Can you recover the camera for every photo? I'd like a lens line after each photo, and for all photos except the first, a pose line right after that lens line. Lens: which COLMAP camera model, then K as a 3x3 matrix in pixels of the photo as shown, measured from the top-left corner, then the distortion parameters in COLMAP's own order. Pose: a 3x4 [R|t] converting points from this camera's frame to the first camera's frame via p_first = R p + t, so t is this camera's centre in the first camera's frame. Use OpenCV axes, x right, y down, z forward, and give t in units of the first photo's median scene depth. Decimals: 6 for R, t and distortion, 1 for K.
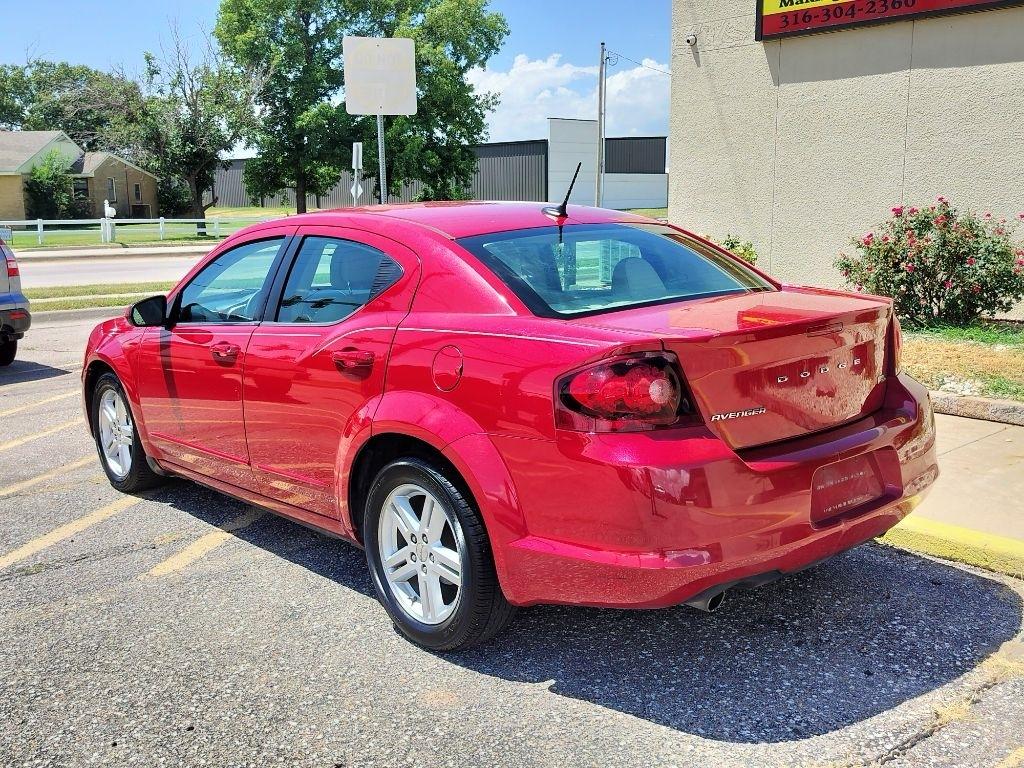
lens RADIAL K [[1018.8, 0, 512.5], [0, 1018.8, 383.1], [0, 0, 1]] dist [0.108054, -0.204196]
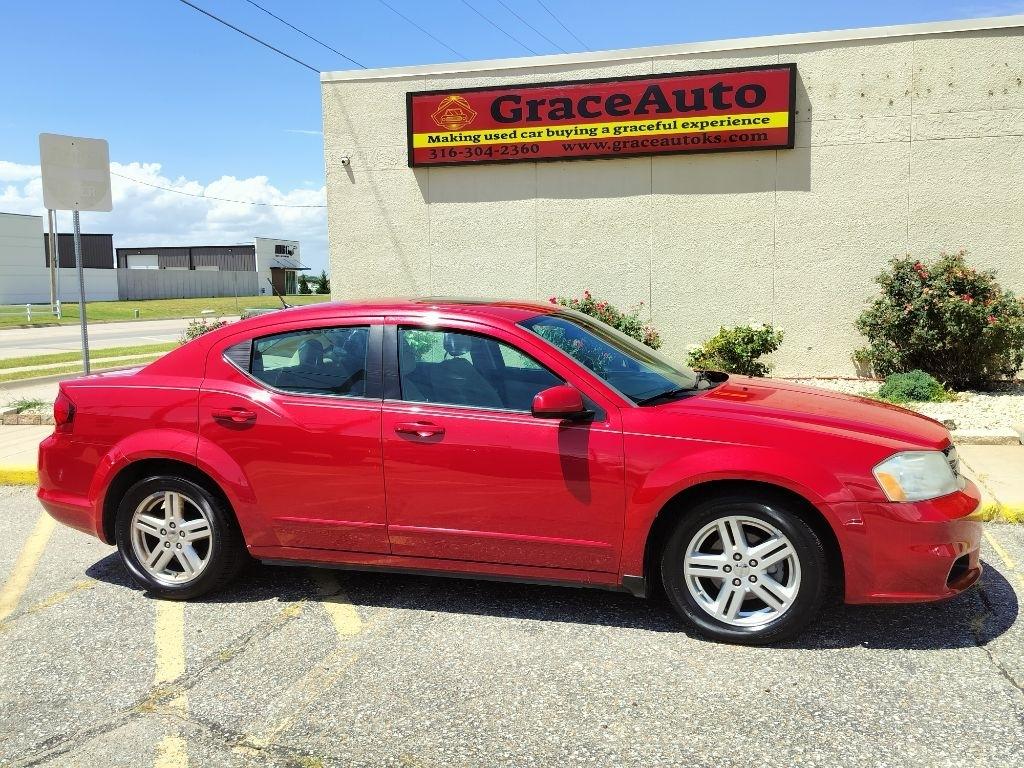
lens RADIAL K [[923.1, 0, 509.9], [0, 923.1, 382.7], [0, 0, 1]] dist [0.089822, -0.154298]
pose [[0.832662, -0.059954, 0.550526, -0.068786], [0.104294, 0.993310, -0.049569, -0.001088], [-0.543872, 0.098691, 0.833345, 0.005793]]
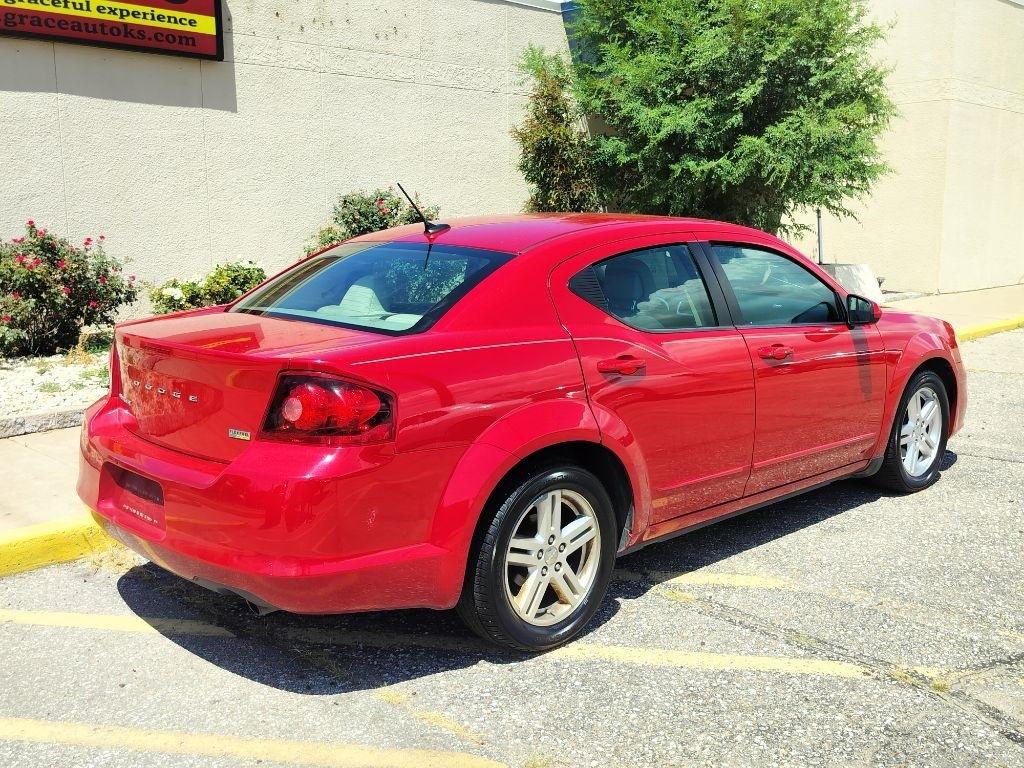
lens RADIAL K [[1012.7, 0, 509.1], [0, 1012.7, 383.1], [0, 0, 1]] dist [0.081835, -0.138172]
pose [[-0.073191, -0.148245, 0.986239, -0.114845], [0.185500, 0.969611, 0.159512, -0.019056], [-0.979915, 0.194622, -0.043468, 0.117875]]
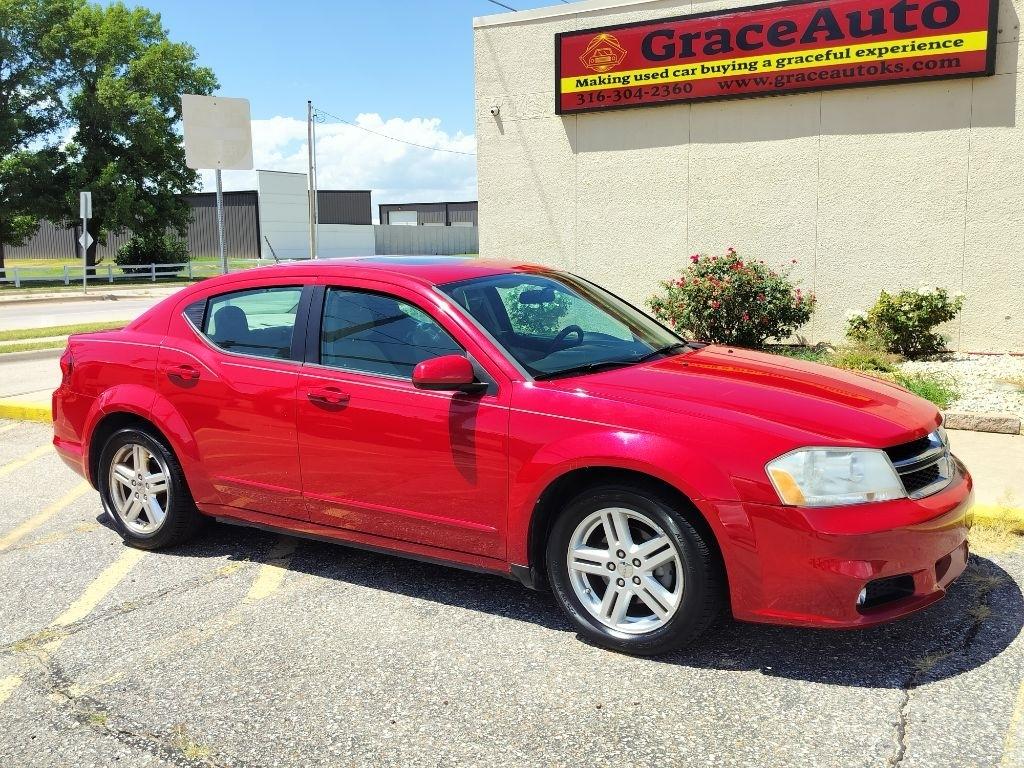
lens RADIAL K [[978.1, 0, 511.0], [0, 978.1, 381.1], [0, 0, 1]] dist [0.084035, -0.139894]
pose [[0.953389, -0.044910, 0.298383, -0.036699], [0.057812, 0.997729, -0.034550, 0.000995], [-0.296153, 0.050189, 0.953821, -0.006968]]
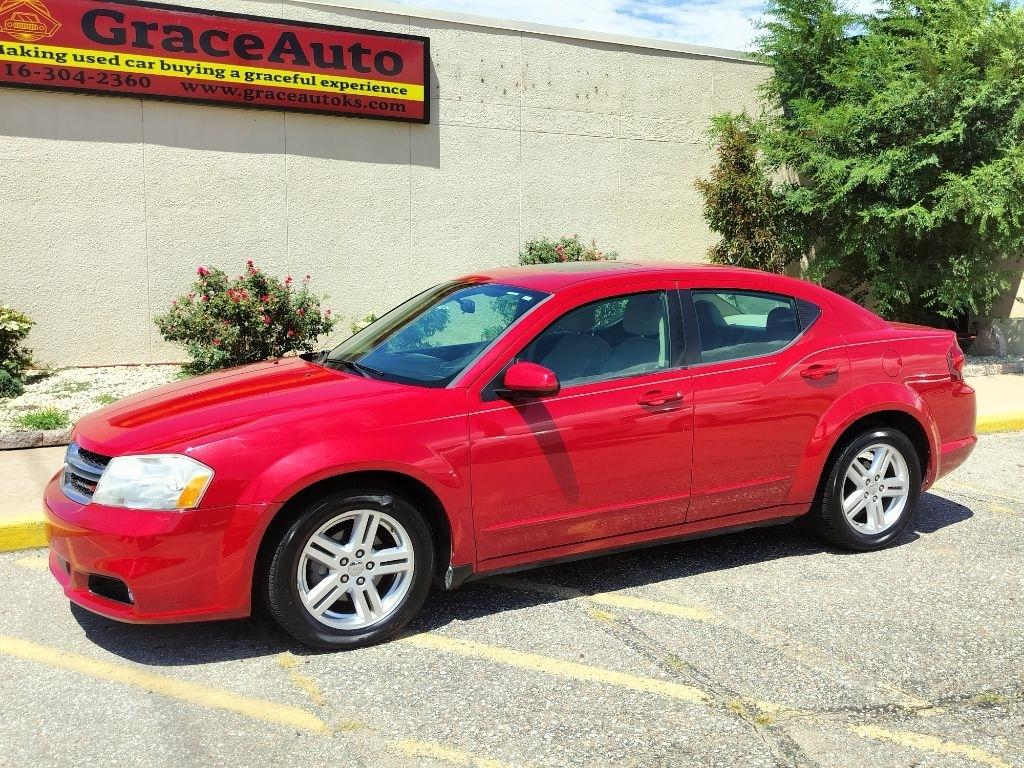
lens RADIAL K [[988.4, 0, 512.6], [0, 988.4, 394.2], [0, 0, 1]] dist [0.065833, -0.121999]
pose [[0.216299, -0.115973, 0.969415, -0.121058], [0.162715, 0.983315, 0.081330, -0.013972], [-0.962673, 0.140147, 0.231560, 0.087969]]
